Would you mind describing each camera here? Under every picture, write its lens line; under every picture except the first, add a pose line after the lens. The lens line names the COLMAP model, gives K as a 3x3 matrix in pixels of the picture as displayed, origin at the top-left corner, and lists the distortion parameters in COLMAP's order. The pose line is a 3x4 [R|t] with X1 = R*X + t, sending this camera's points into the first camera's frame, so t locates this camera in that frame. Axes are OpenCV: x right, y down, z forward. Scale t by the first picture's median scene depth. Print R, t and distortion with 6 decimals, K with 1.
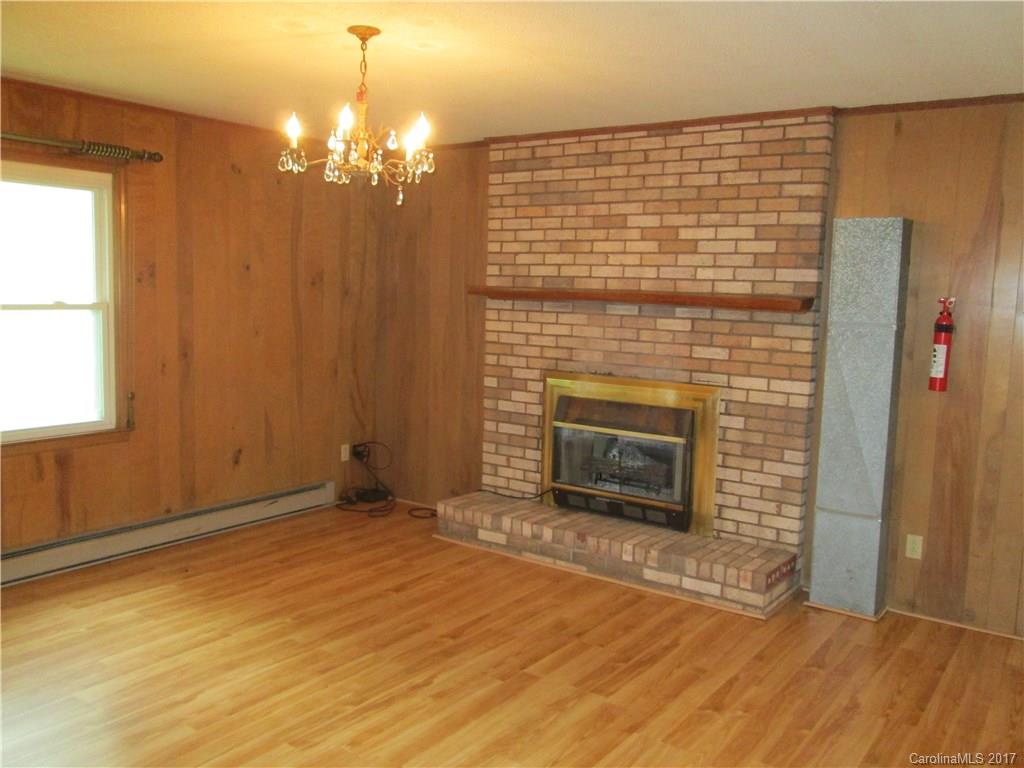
lens RADIAL K [[862.6, 0, 517.3], [0, 862.6, 381.8], [0, 0, 1]] dist [-0.058111, 0.065808]
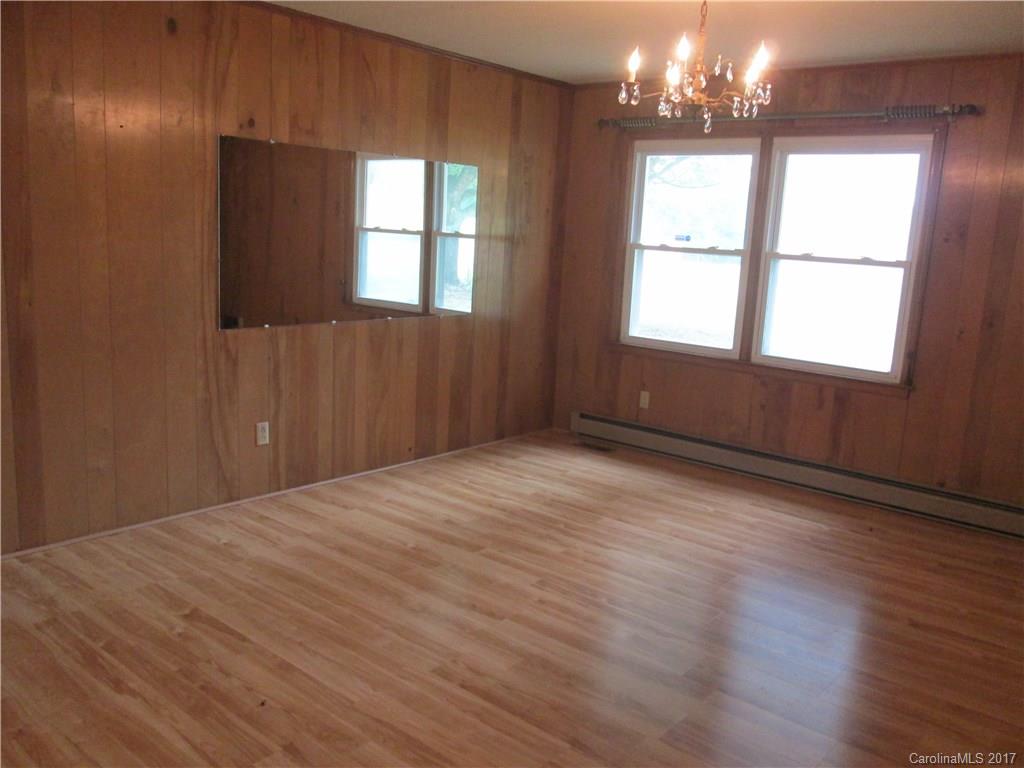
lens RADIAL K [[862.6, 0, 520.0], [0, 862.6, 381.2], [0, 0, 1]] dist [-0.058111, 0.065808]
pose [[-0.061561, 0.148579, -0.986982, 0.634812], [-0.166700, 0.973438, 0.156938, -0.037908], [0.984084, 0.174192, -0.035158, 0.646595]]
